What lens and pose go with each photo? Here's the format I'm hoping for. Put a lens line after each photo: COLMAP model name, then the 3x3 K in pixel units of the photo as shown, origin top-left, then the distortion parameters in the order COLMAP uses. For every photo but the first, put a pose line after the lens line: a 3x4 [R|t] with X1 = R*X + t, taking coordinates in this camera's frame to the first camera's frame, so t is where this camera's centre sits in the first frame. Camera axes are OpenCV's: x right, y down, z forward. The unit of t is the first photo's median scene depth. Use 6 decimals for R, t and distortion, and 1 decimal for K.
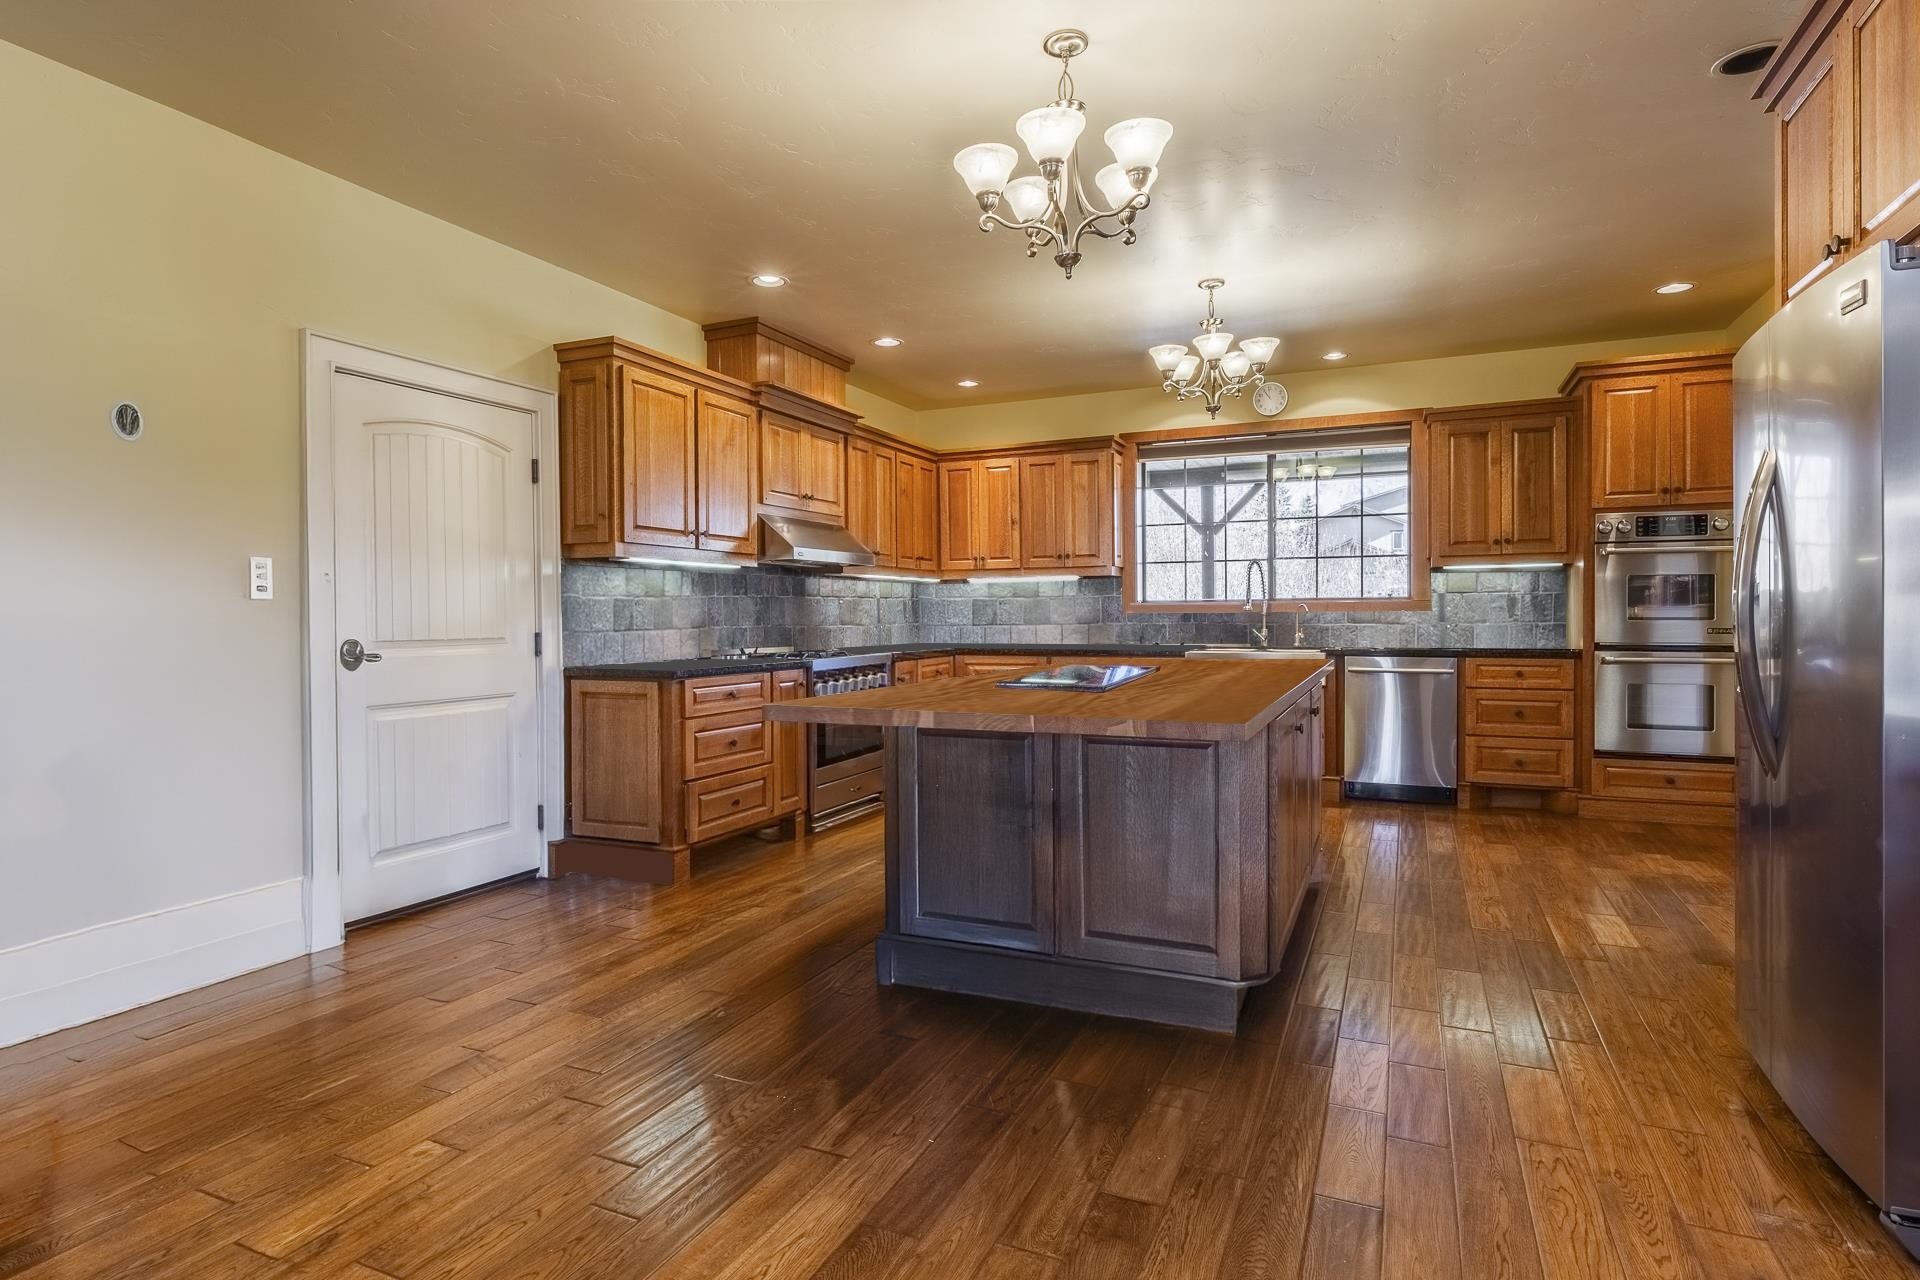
lens RADIAL K [[1006.9, 0, 960.0], [0, 1006.9, 640.0], [0, 0, 1]] dist [-0.007236, -0.000340]
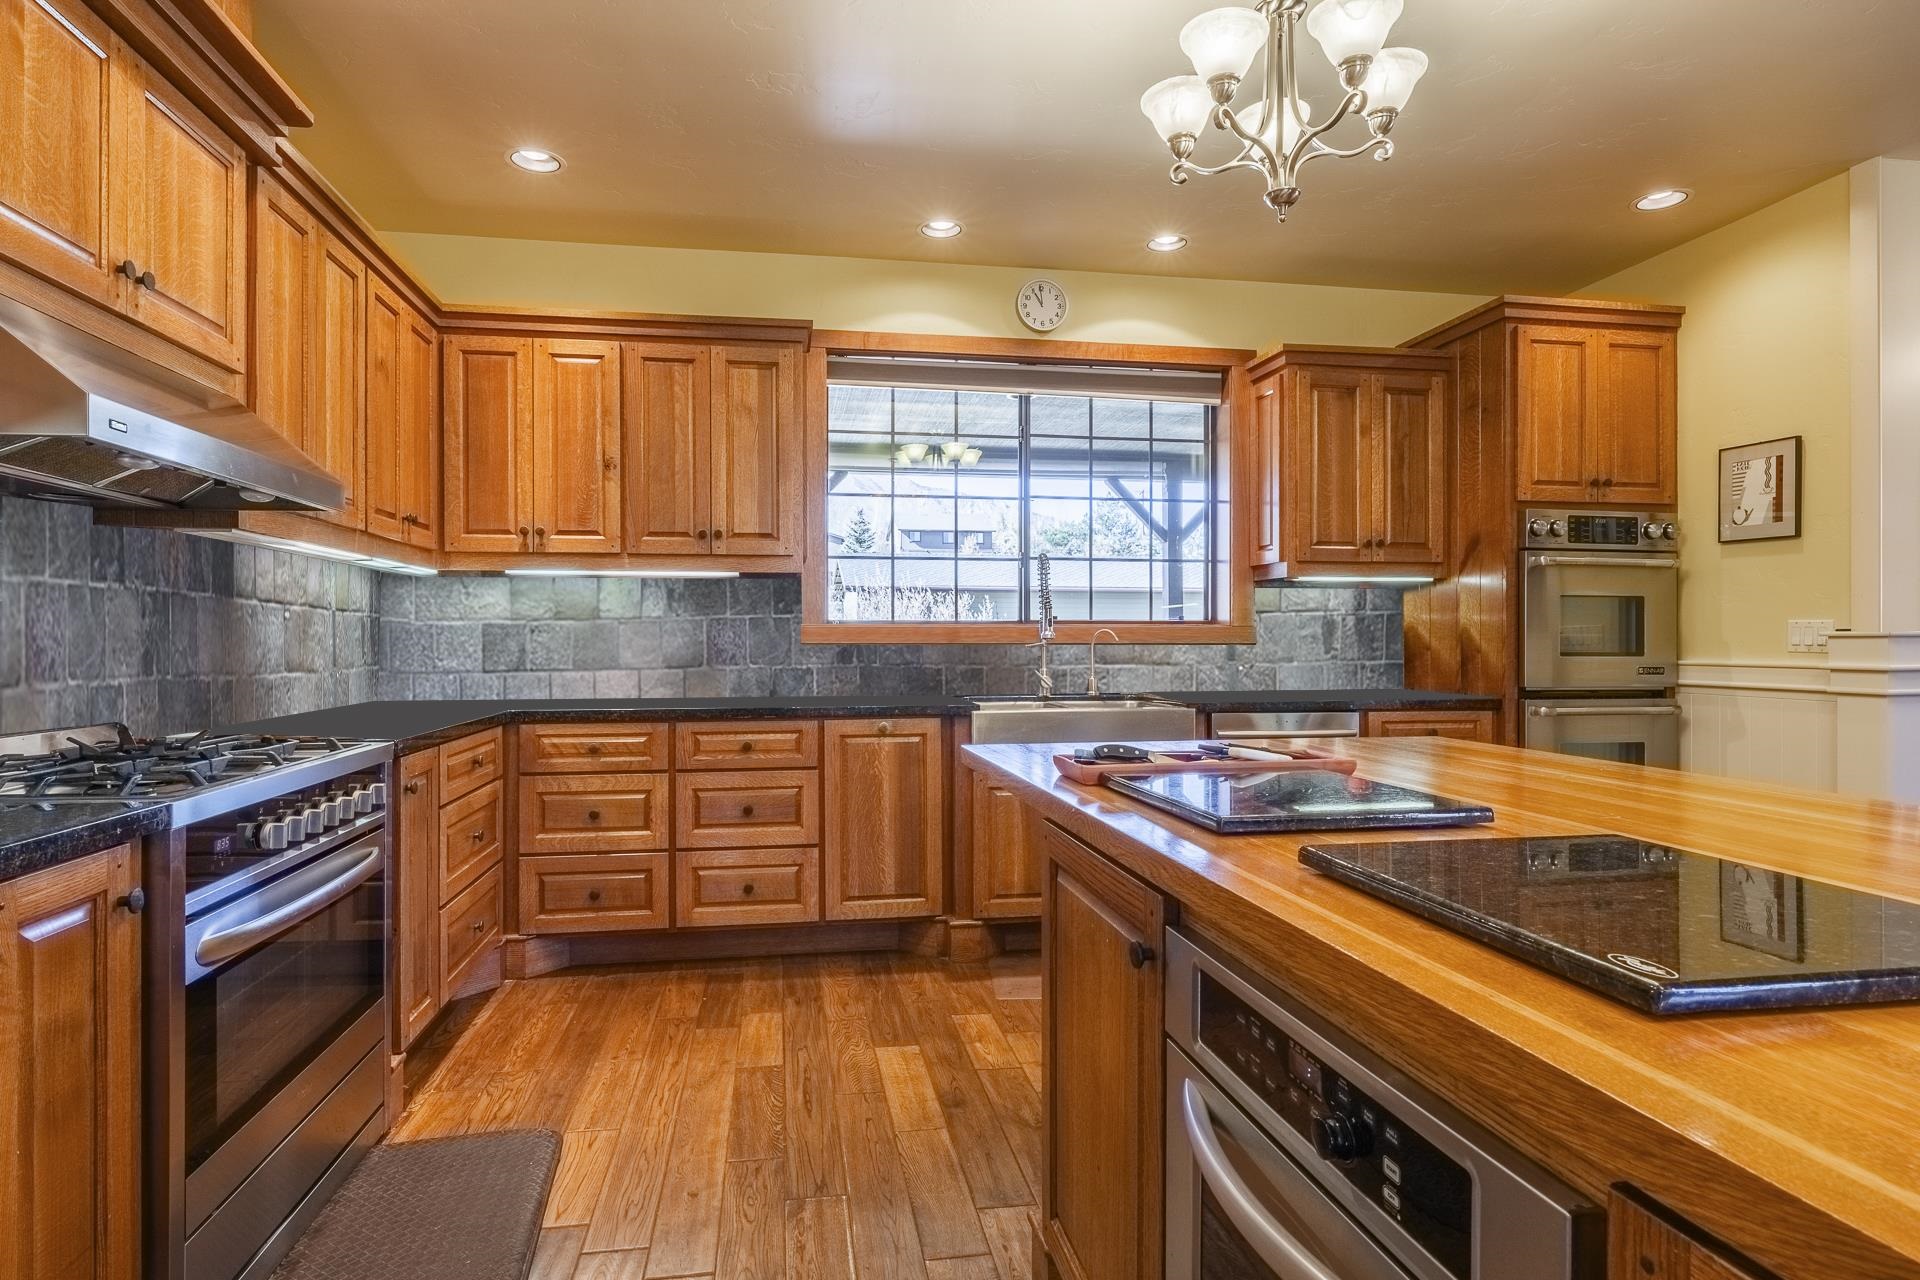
lens RADIAL K [[1041.1, 0, 957.6], [0, 1041.1, 670.9], [0, 0, 1]] dist [-0.022976, 0.000354]
pose [[0.847128, -0.003194, 0.531379, -0.086857], [0.006586, 0.999968, -0.004489, -0.007299], [-0.531347, 0.007302, 0.847123, 0.494172]]
